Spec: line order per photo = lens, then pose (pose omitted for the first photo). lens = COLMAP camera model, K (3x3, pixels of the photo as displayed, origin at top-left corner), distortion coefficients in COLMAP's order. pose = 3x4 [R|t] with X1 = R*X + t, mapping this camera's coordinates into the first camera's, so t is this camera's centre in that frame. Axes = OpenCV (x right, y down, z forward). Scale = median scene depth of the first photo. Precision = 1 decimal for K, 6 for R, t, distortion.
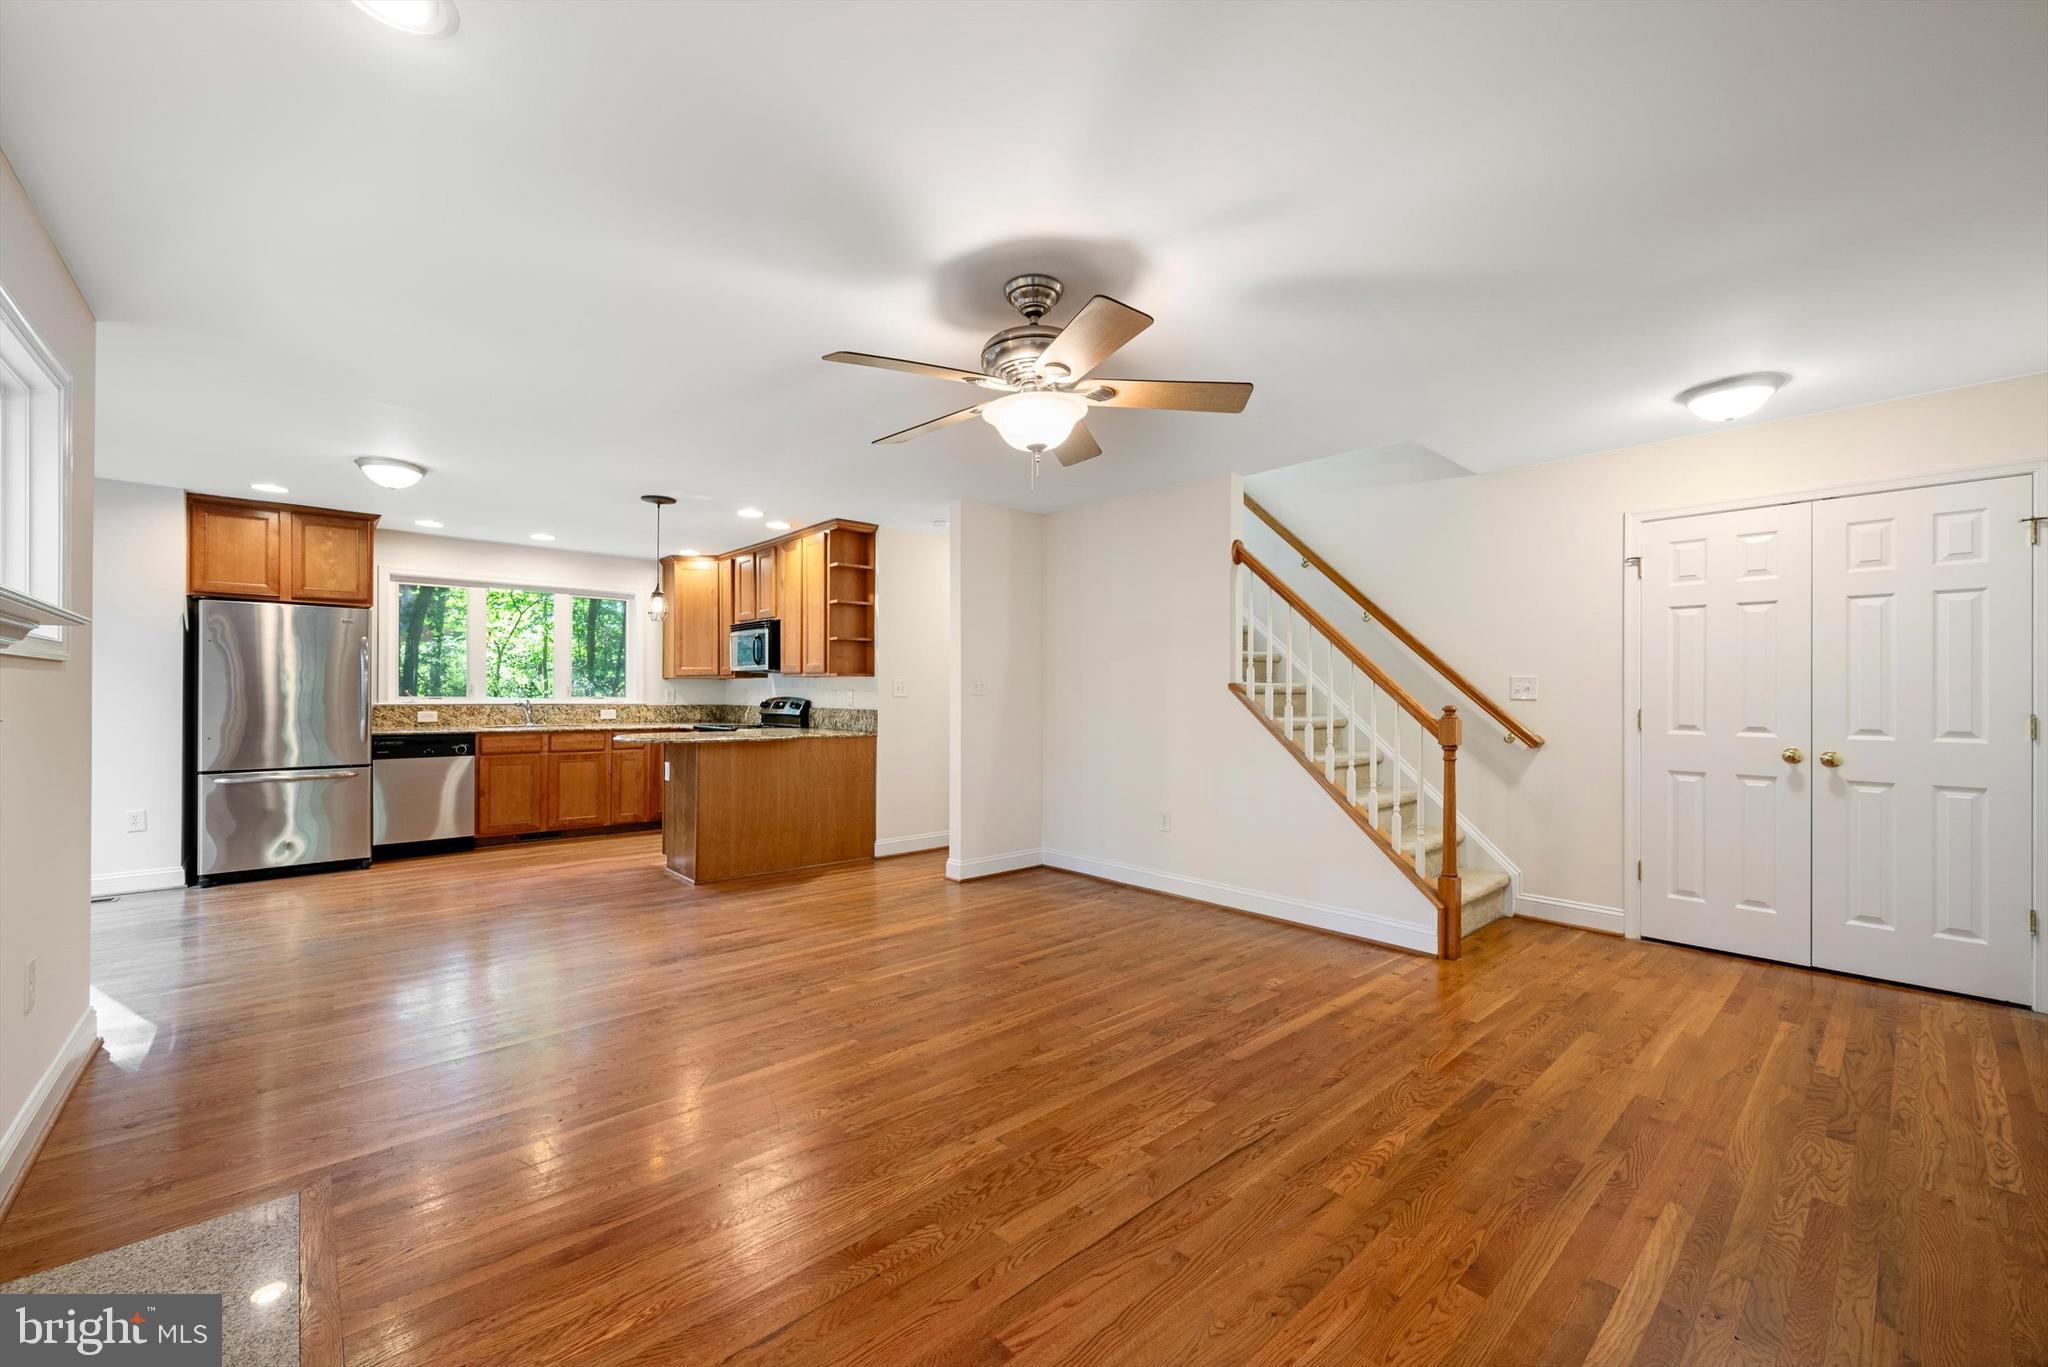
lens RADIAL K [[815.8, 0, 1022.5], [0, 815.8, 689.8], [0, 0, 1]] dist [0.000754, -0.000078]
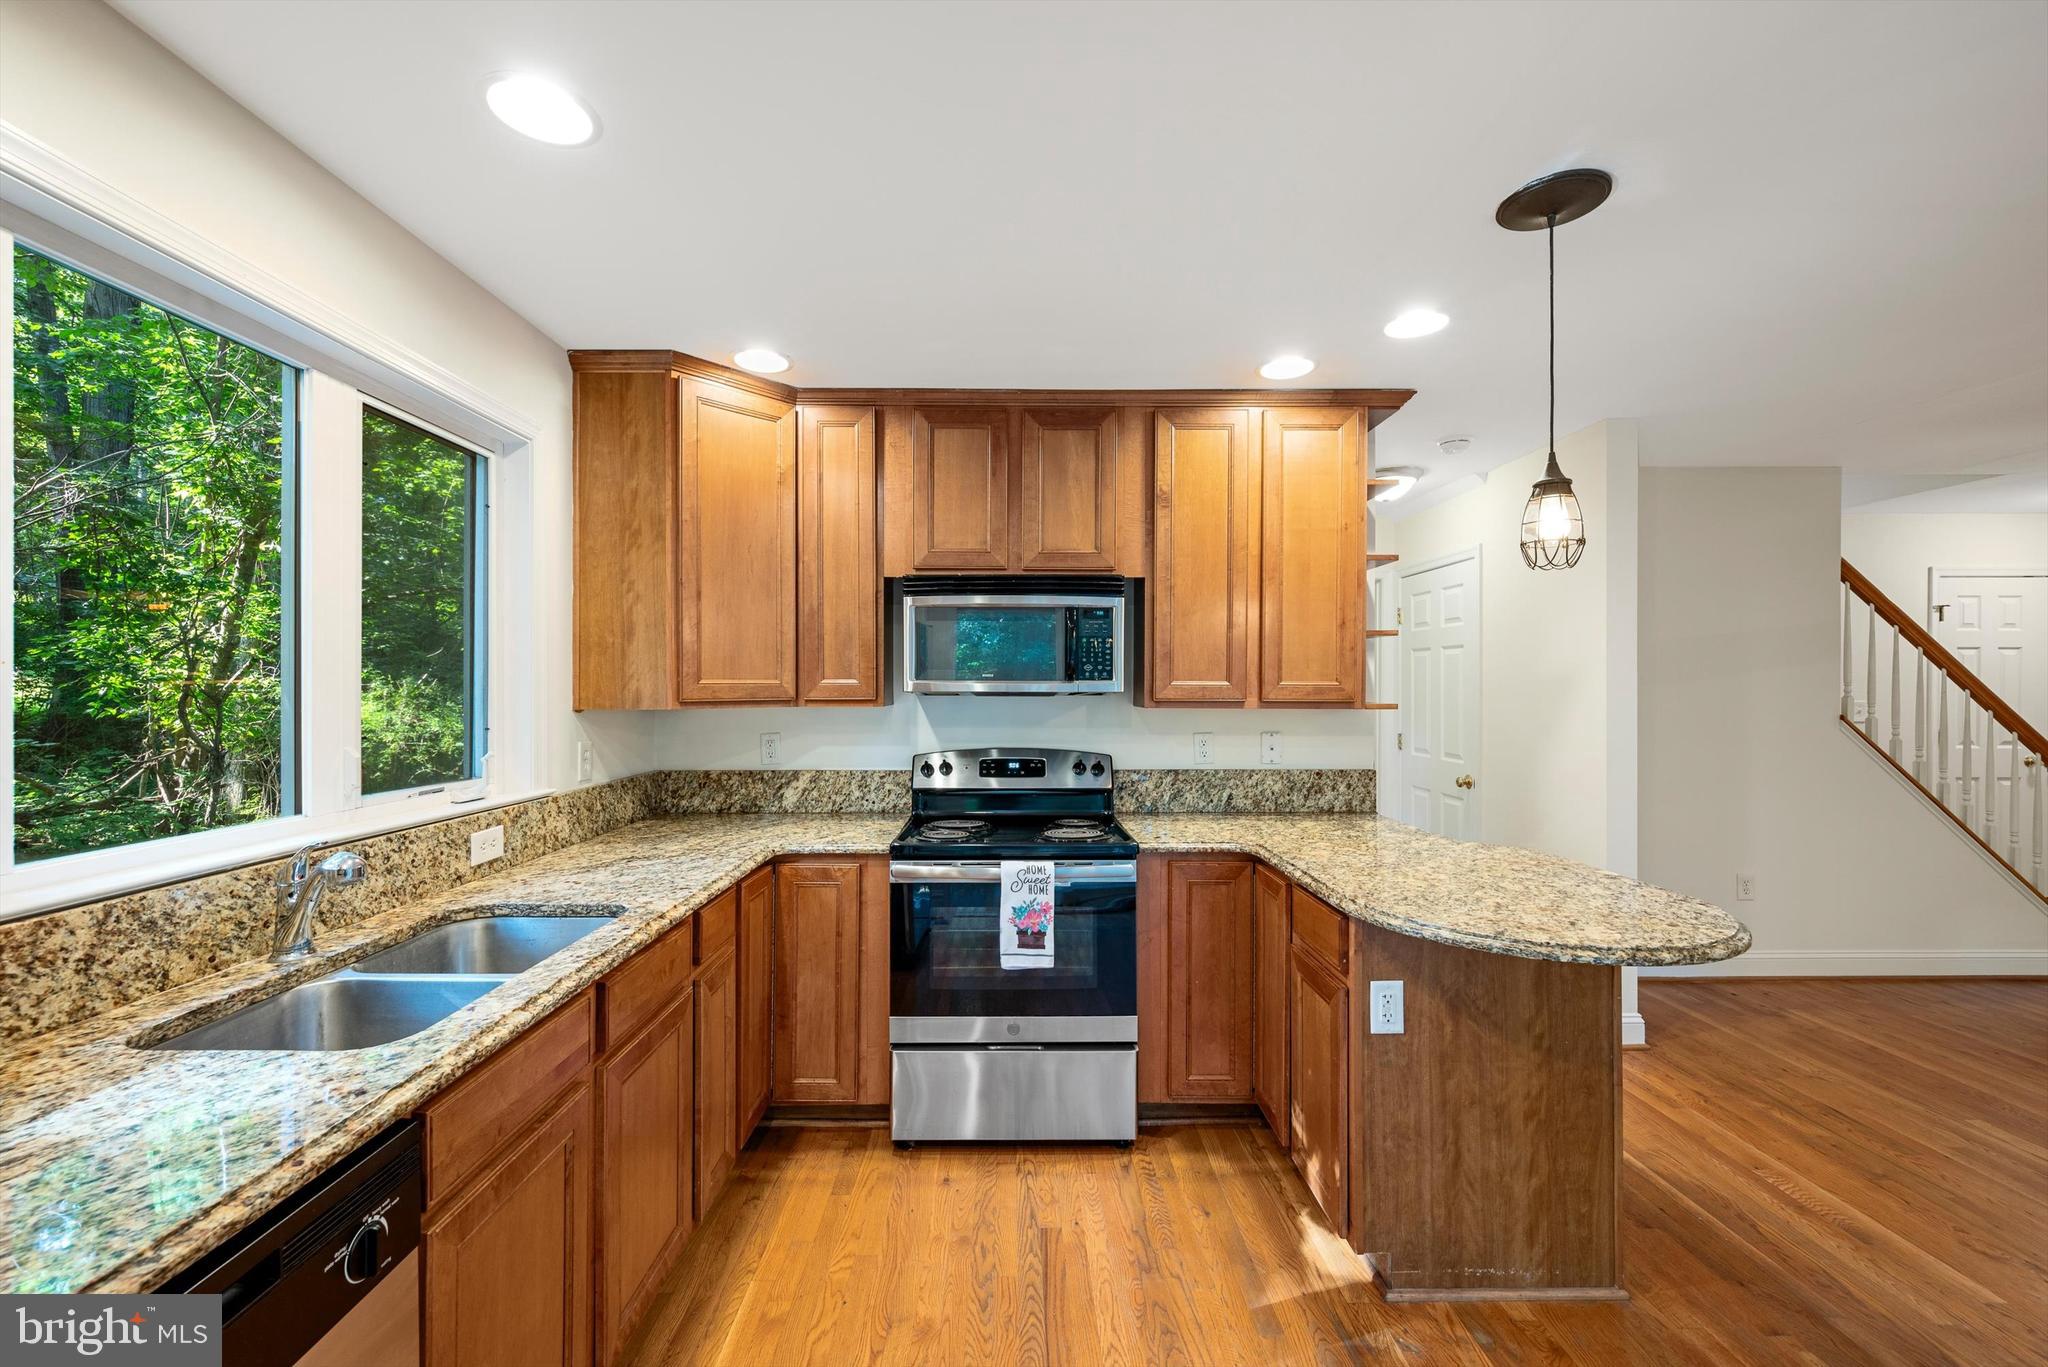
lens RADIAL K [[815.8, 0, 1022.5], [0, 815.8, 689.8], [0, 0, 1]] dist [0.000754, -0.000078]
pose [[0.661619, -0.008126, 0.749796, -0.789662], [0.000786, 0.999948, 0.010144, -0.035504], [-0.749839, -0.006122, 0.661591, 0.888624]]
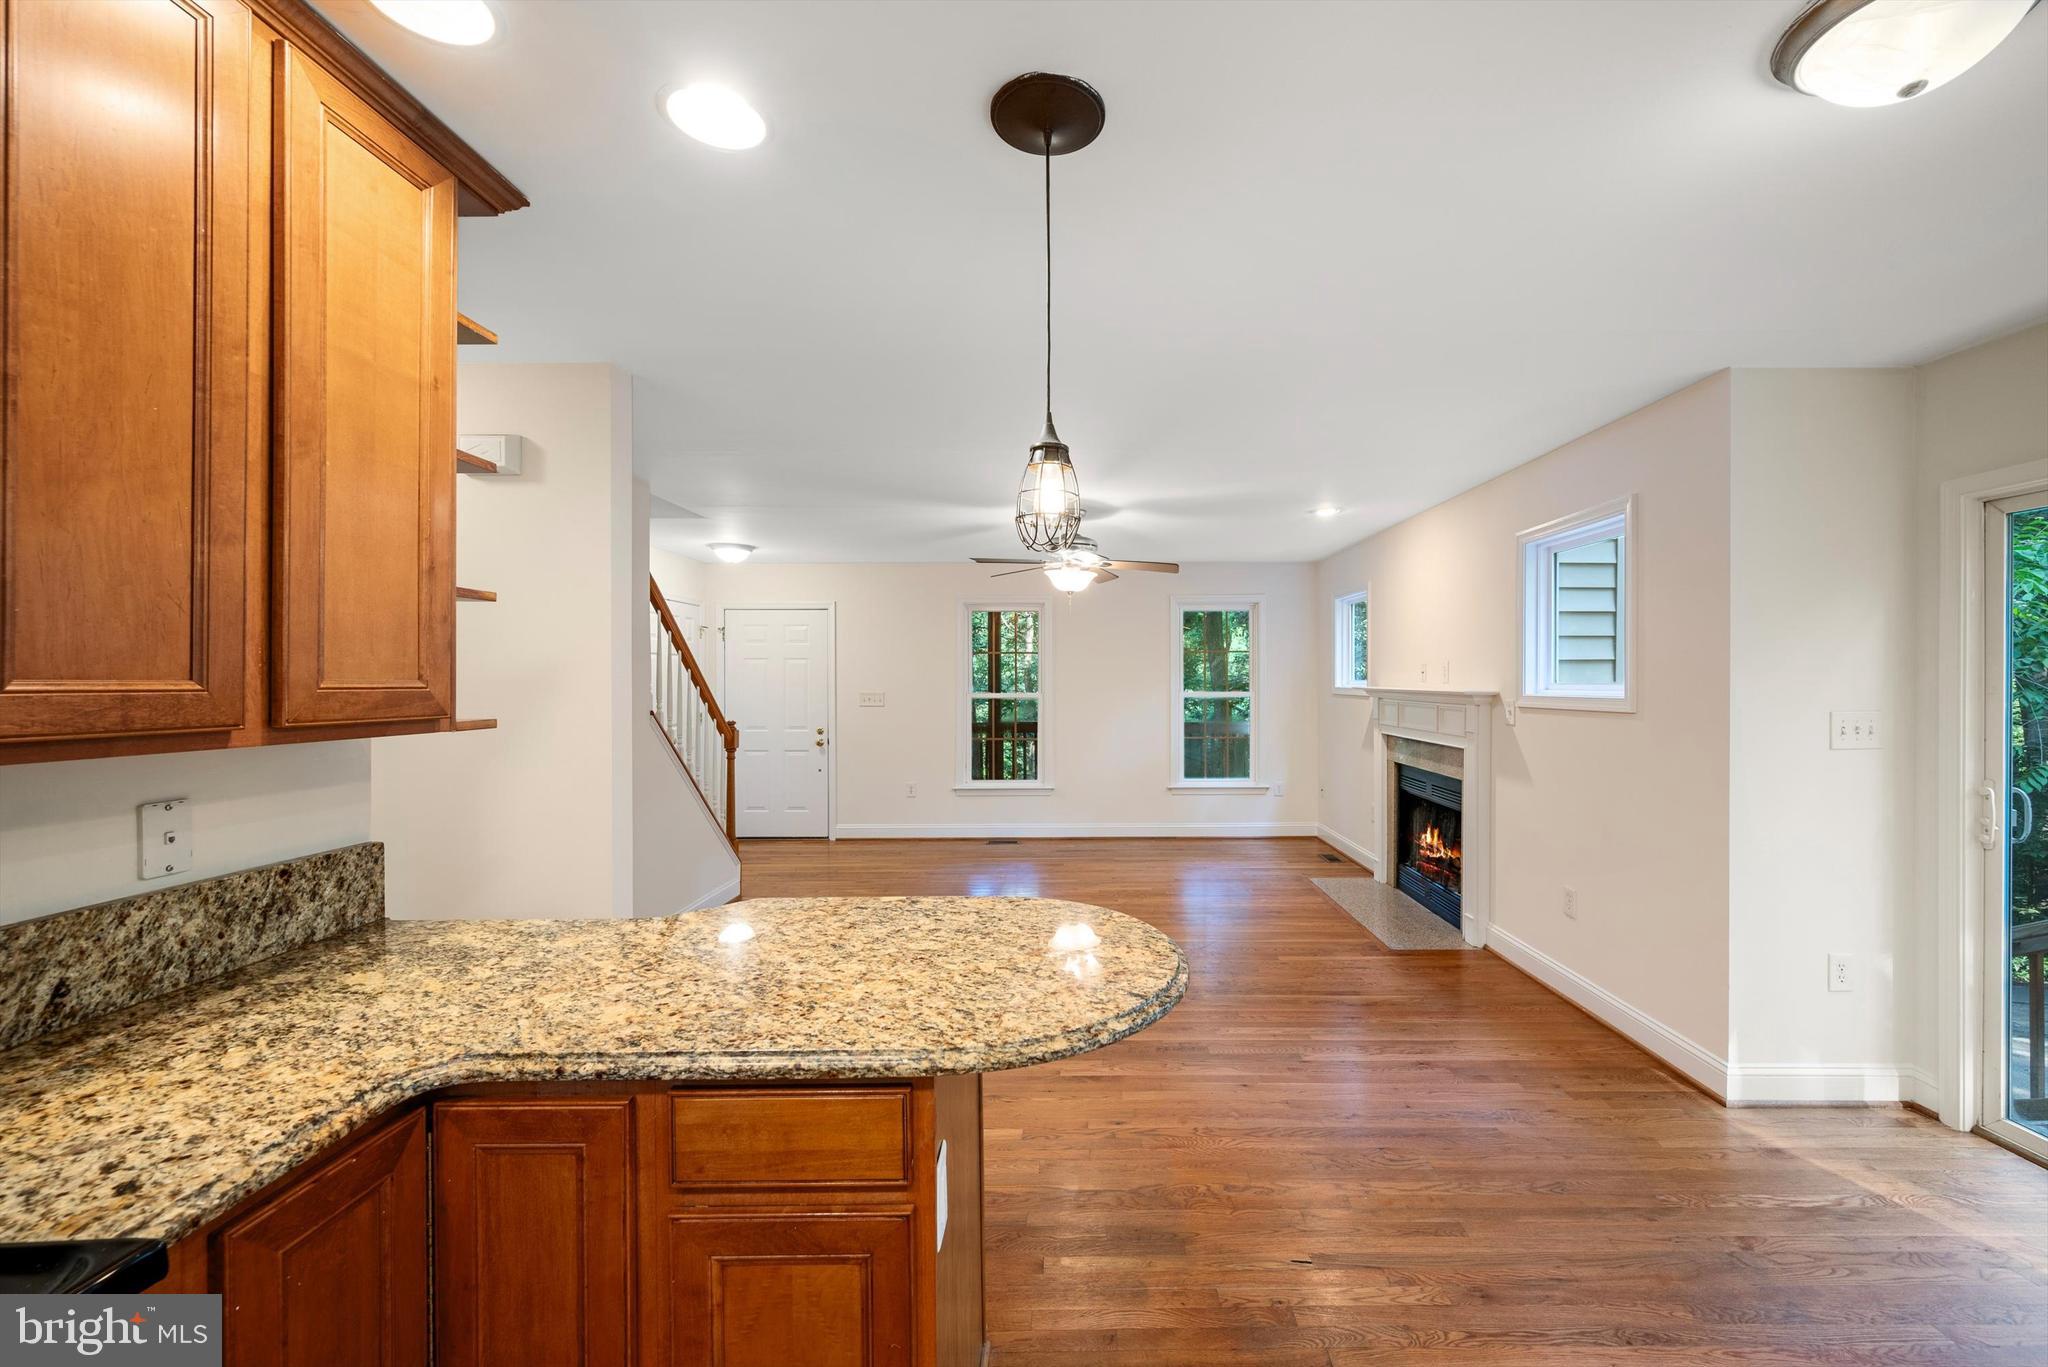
lens RADIAL K [[827.1, 0, 1063.0], [0, 827.1, 685.7], [0, 0, 1]] dist [-0.000659, -0.000464]
pose [[-0.740021, -0.006925, 0.672548, -0.604155], [-0.003965, 0.999975, 0.005933, -0.036303], [-0.672572, 0.001724, -0.740030, 1.140741]]
